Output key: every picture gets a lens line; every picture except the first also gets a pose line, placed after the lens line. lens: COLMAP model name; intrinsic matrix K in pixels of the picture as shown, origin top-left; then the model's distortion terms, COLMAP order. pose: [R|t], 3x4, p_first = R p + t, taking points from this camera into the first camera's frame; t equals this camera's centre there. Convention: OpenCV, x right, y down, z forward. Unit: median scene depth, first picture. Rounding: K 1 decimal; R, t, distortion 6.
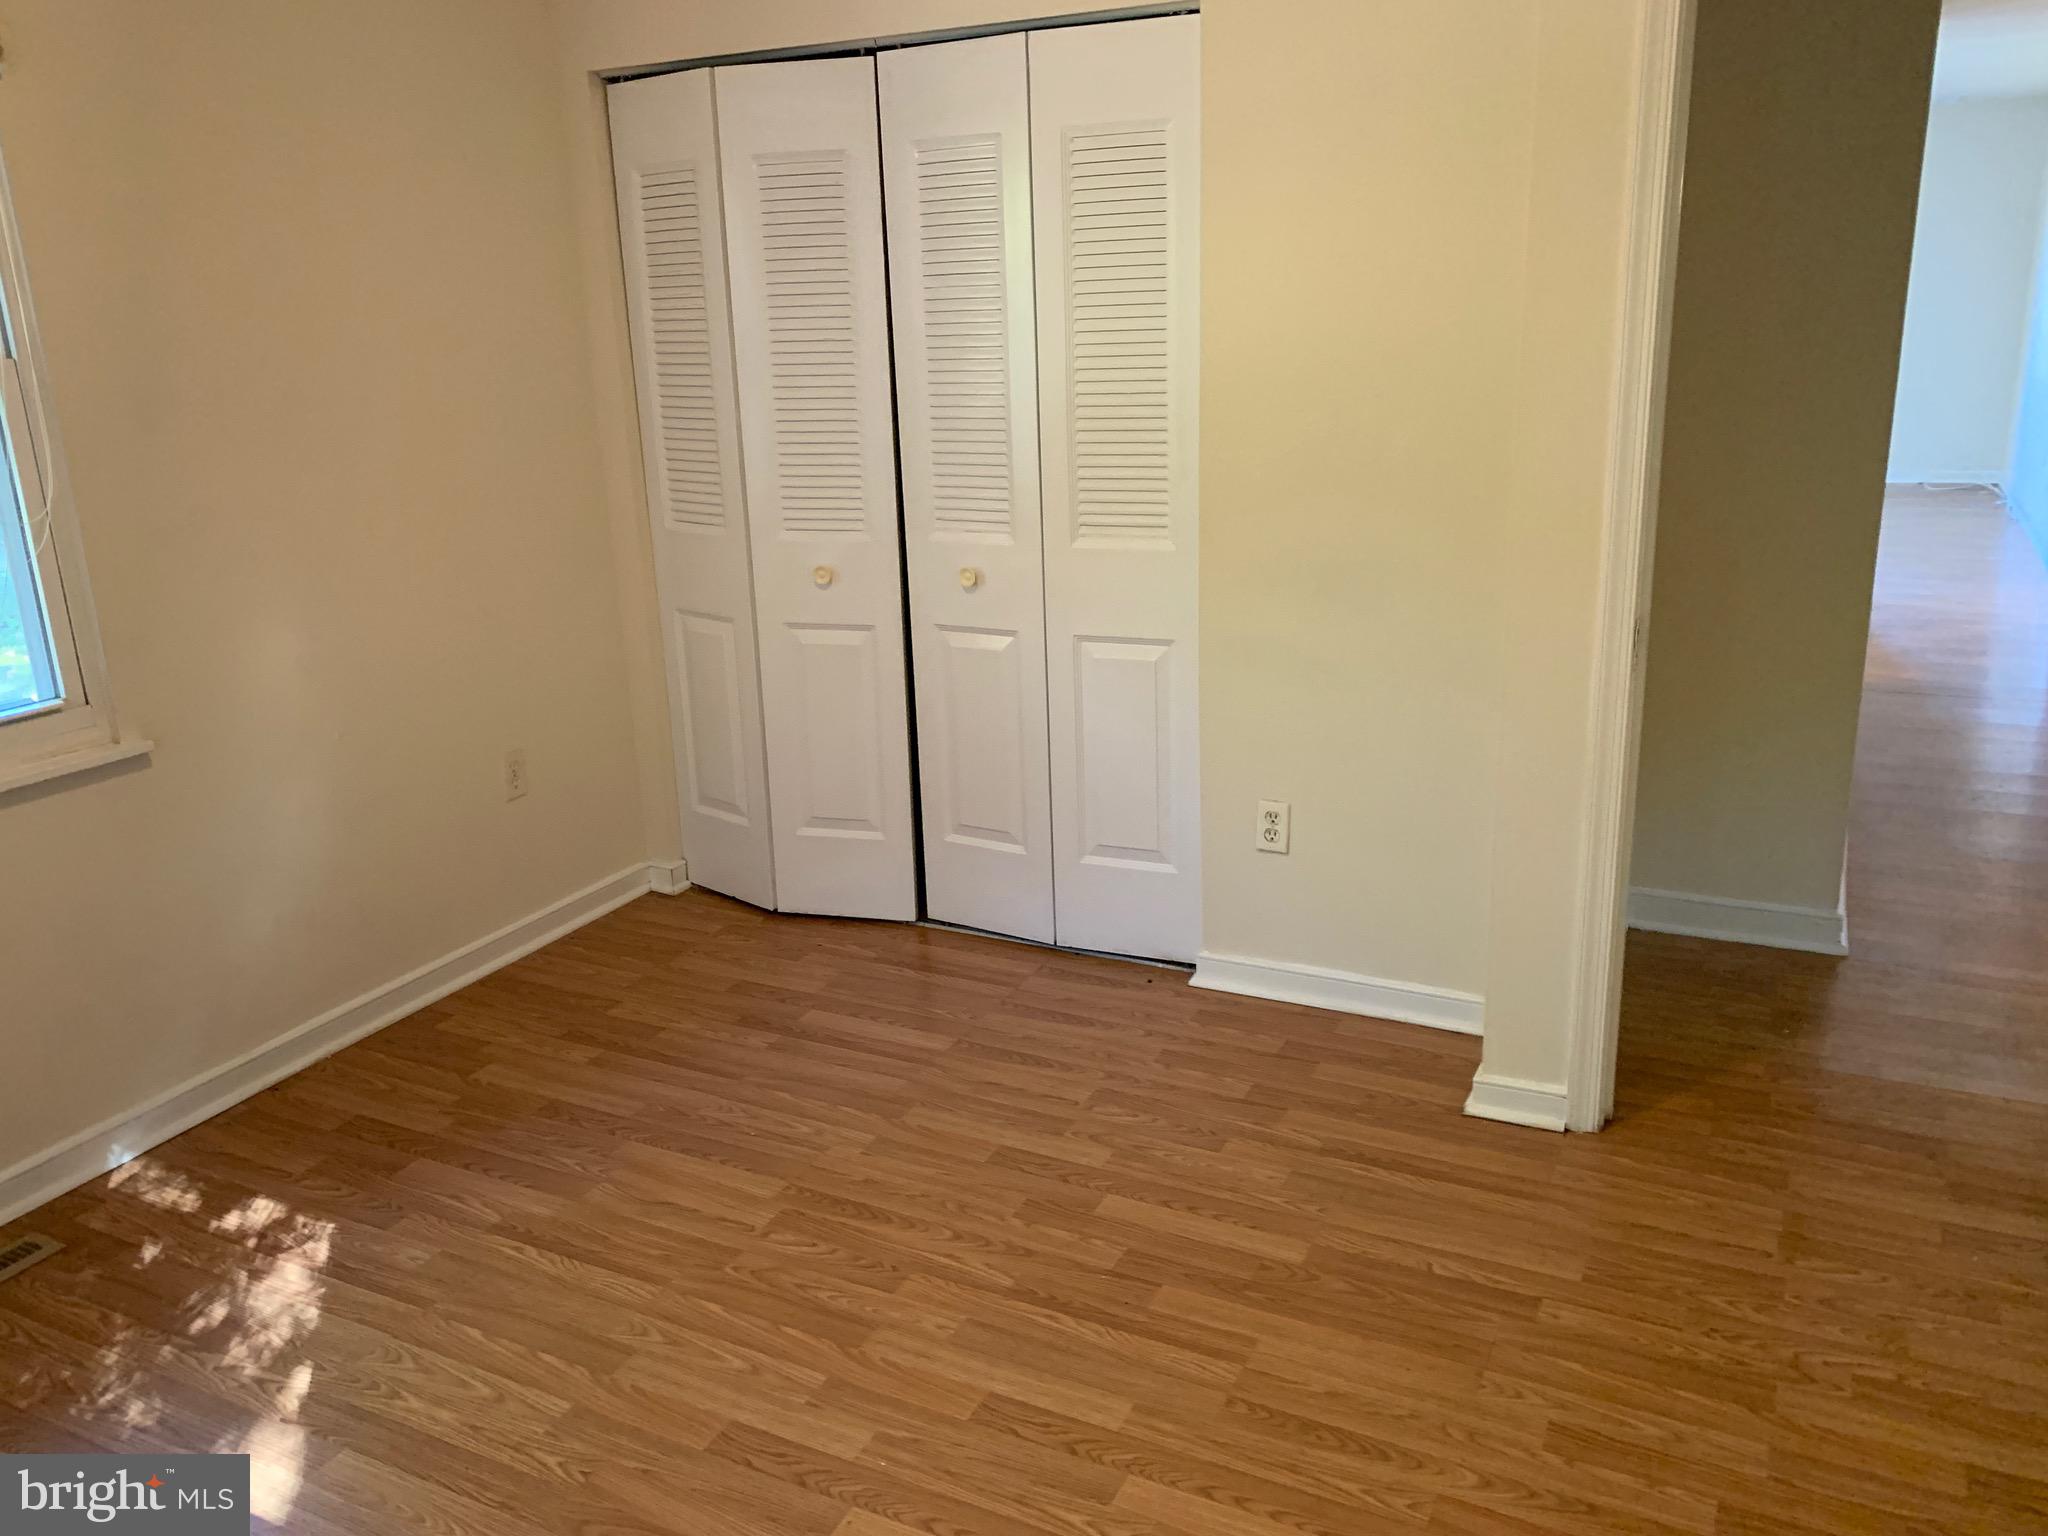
lens RADIAL K [[1526.9, 0, 1012.6], [0, 1526.9, 765.0], [0, 0, 1]] dist [0.026229, -0.003464]
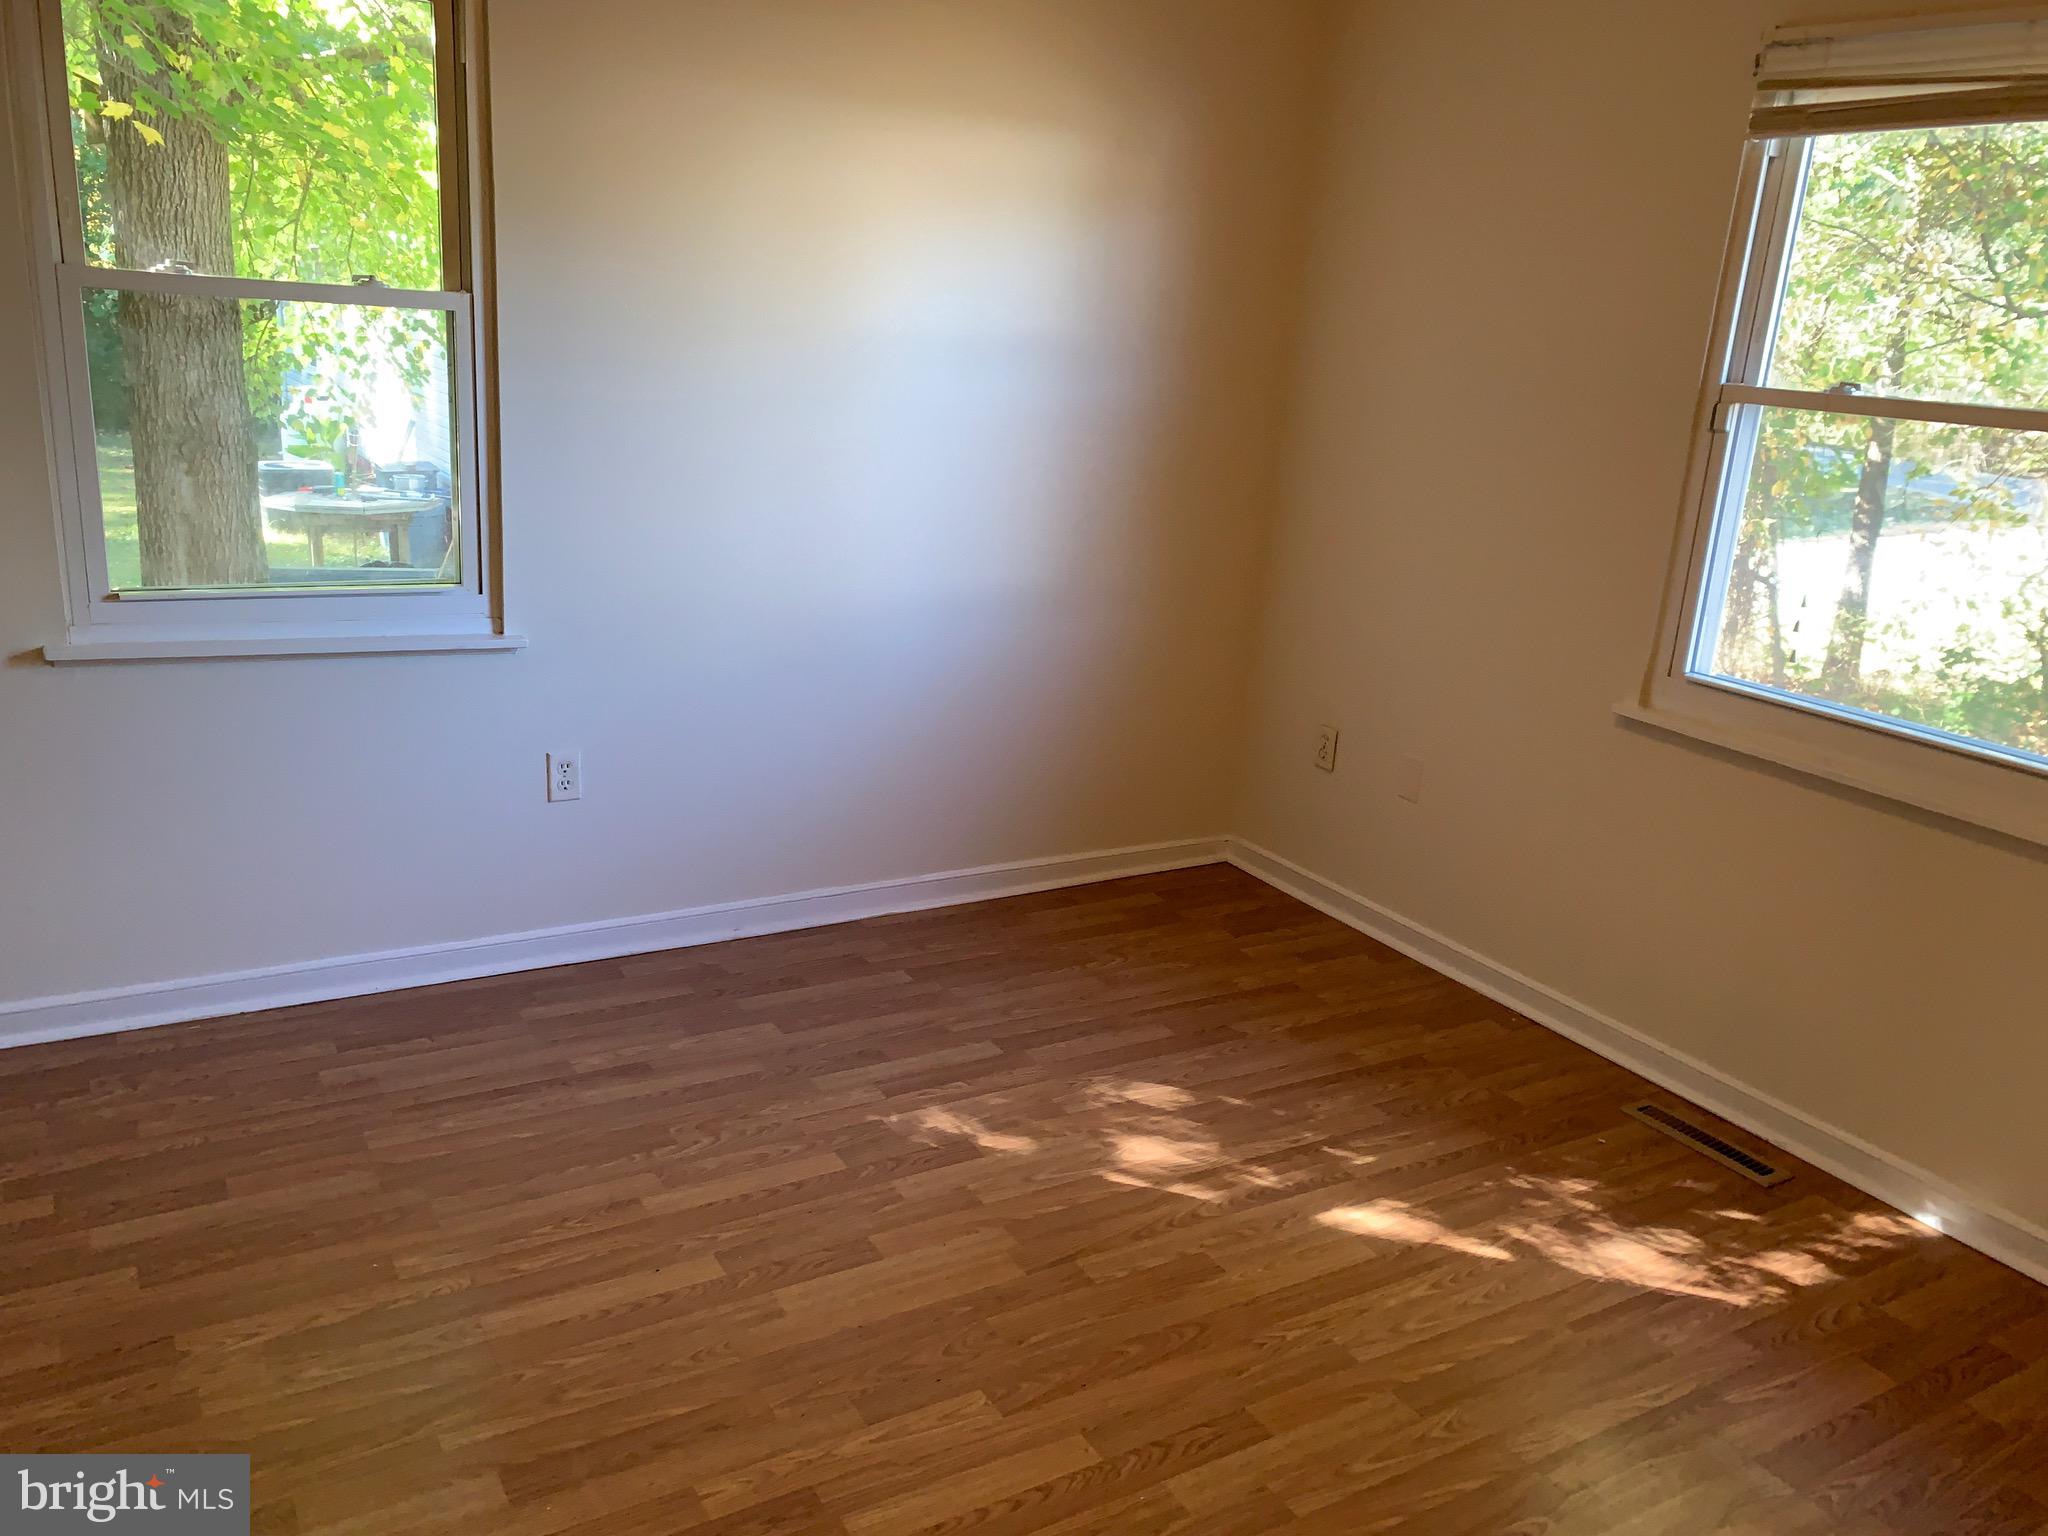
lens RADIAL K [[1544.4, 0, 1023.1], [0, 1544.4, 770.1], [0, 0, 1]] dist [-0.009840, 0.000551]
pose [[-0.531462, 0.247688, -0.810061, 0.444366], [-0.289782, 0.845437, 0.448624, -0.251647], [0.795974, 0.473168, -0.377542, 0.778947]]
